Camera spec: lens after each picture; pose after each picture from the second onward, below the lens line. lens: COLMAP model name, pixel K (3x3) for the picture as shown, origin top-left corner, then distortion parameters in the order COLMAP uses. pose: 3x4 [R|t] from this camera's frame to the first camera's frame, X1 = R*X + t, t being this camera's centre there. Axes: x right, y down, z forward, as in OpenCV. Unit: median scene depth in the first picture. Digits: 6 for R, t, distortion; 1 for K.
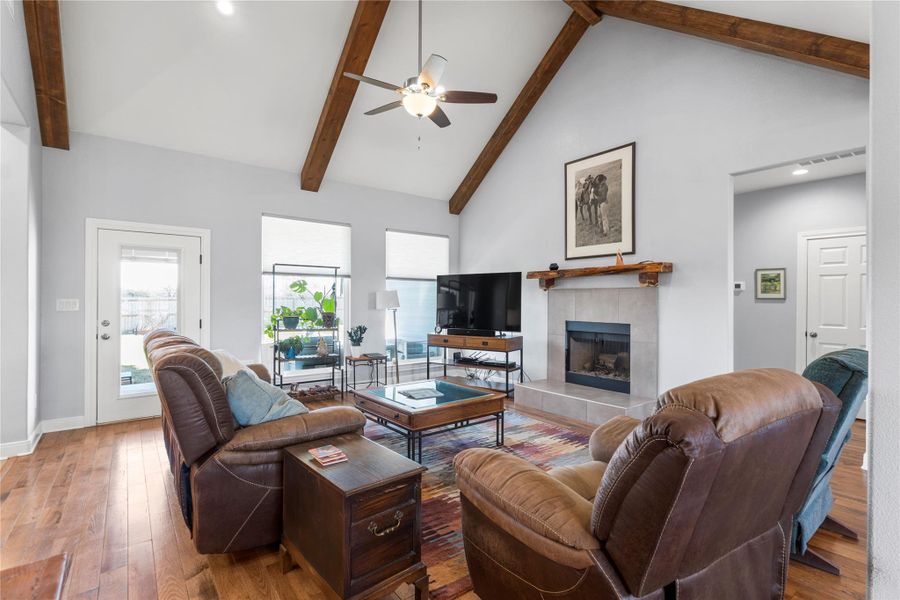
lens RADIAL K [[427.4, 0, 450.4], [0, 427.4, 297.3], [0, 0, 1]] dist [0.004236, 0.000364]
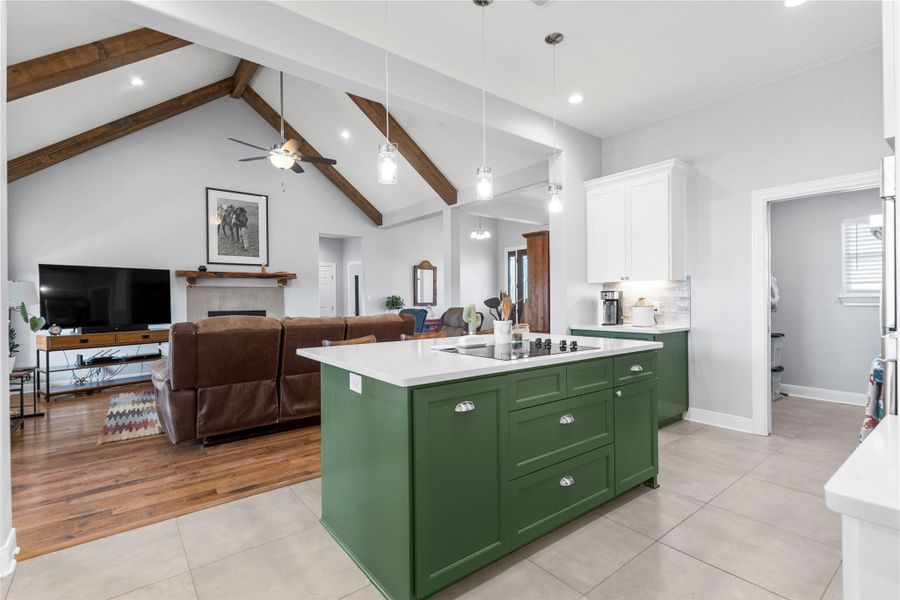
lens RADIAL K [[427.4, 0, 453.1], [0, 427.4, 300.2], [0, 0, 1]] dist [0.004236, 0.000364]
pose [[0.014762, -0.007892, 0.999860, -1.054852], [-0.001297, 0.999968, 0.007912, 0.011068], [-0.999890, -0.001413, 0.014751, 0.263352]]
